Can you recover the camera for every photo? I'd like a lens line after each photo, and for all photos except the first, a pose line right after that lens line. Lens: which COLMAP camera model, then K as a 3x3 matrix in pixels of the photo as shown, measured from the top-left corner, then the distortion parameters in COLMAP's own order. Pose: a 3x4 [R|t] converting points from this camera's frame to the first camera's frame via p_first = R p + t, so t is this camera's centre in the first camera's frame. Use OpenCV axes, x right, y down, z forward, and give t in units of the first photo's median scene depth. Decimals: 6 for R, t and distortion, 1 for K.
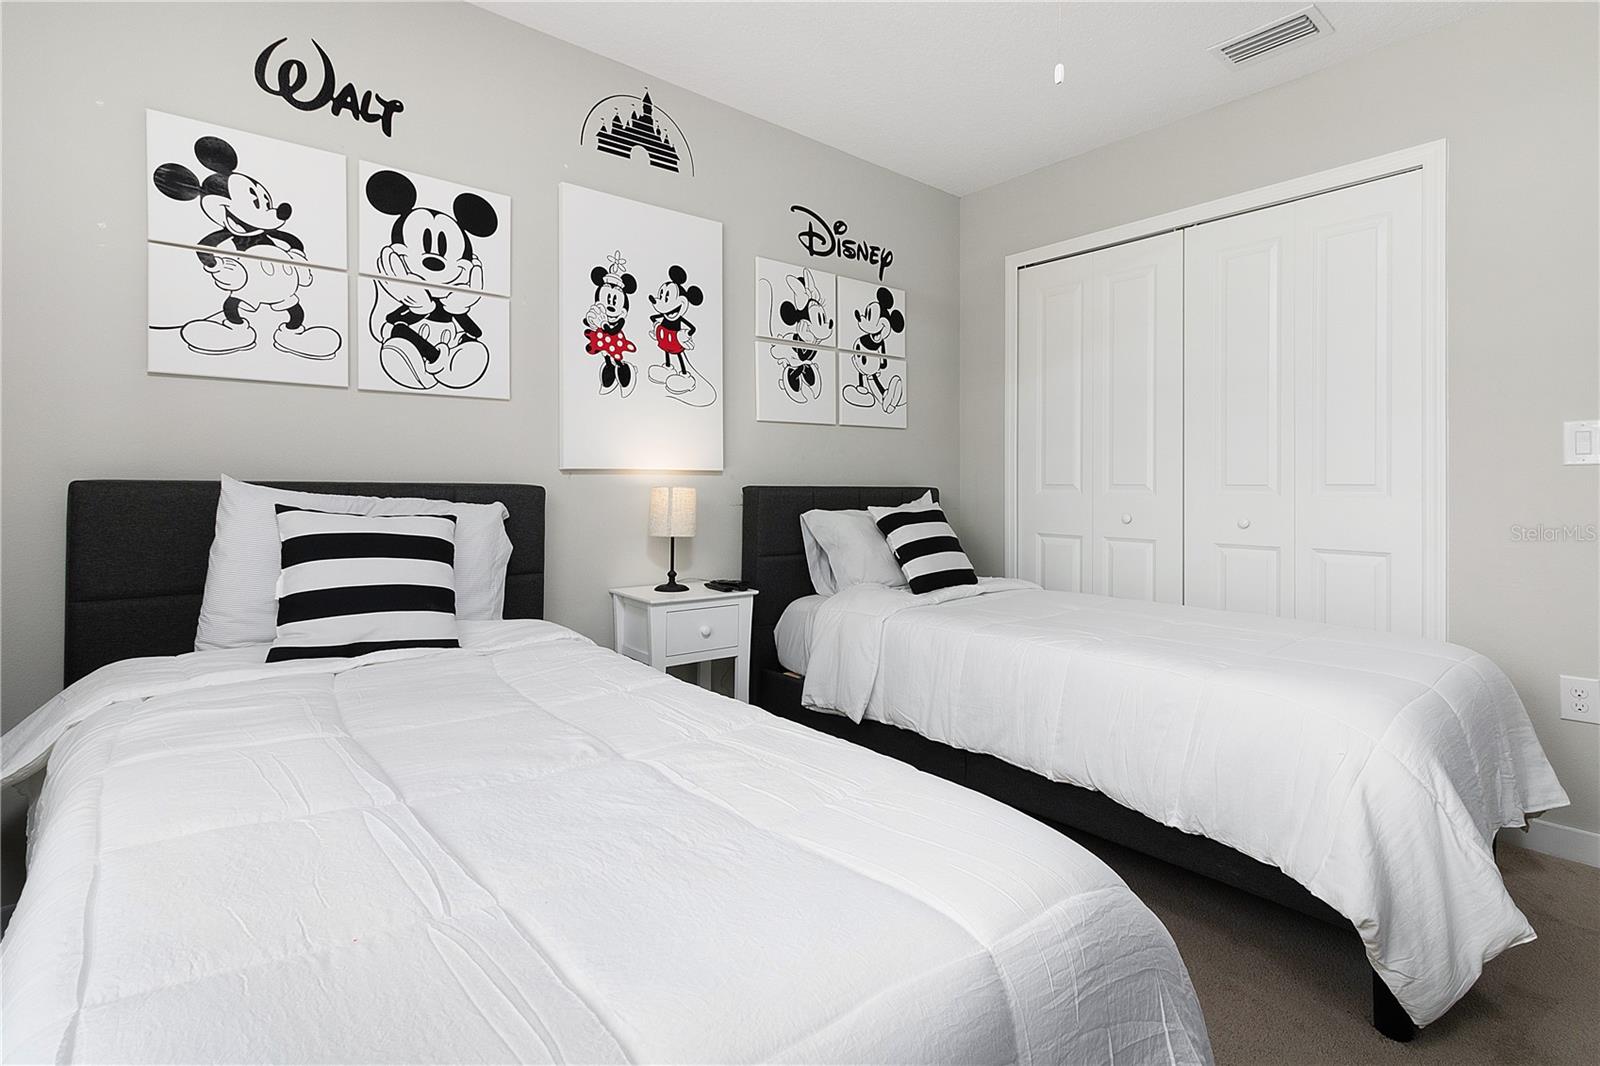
lens RADIAL K [[766.8, 0, 803.6], [0, 766.8, 494.1], [0, 0, 1]] dist [0.001614, 0.000371]
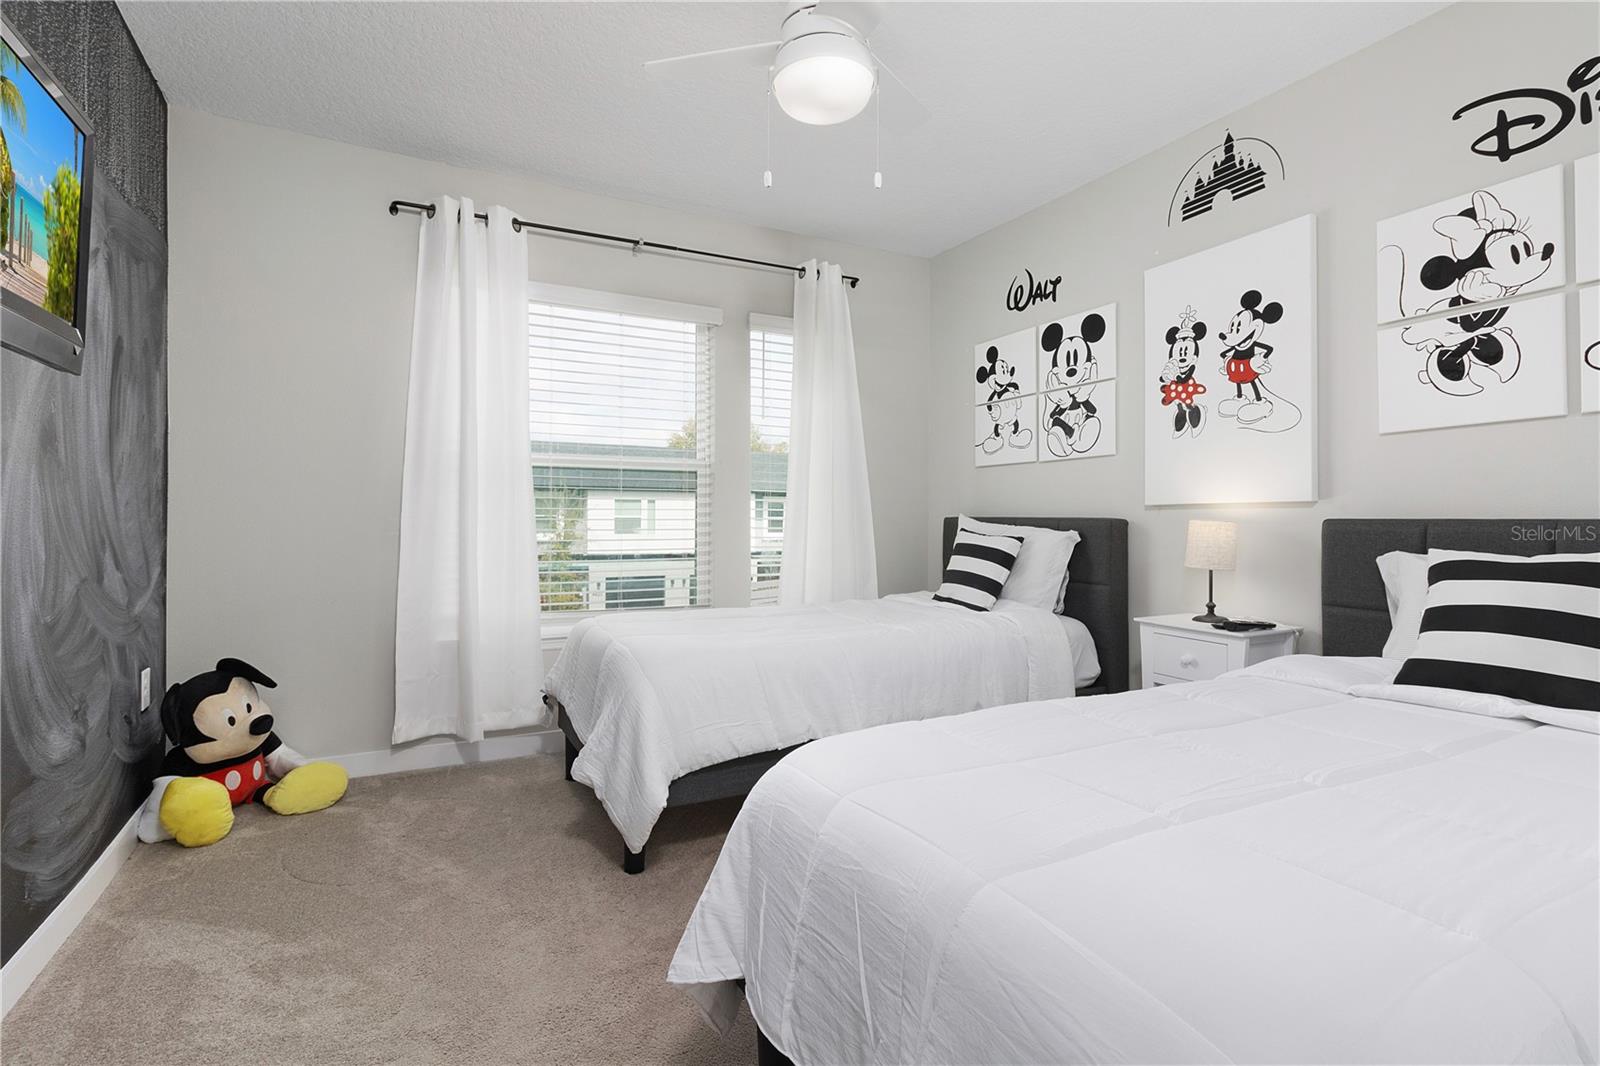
lens RADIAL K [[764.1, 0, 804.1], [0, 764.1, 519.6], [0, 0, 1]] dist [-0.000143, 0.000174]
pose [[-0.224691, 0.001883, -0.974428, 0.952997], [-0.007585, 0.999964, 0.003681, -0.009781], [0.974400, 0.008218, -0.224669, 0.713497]]
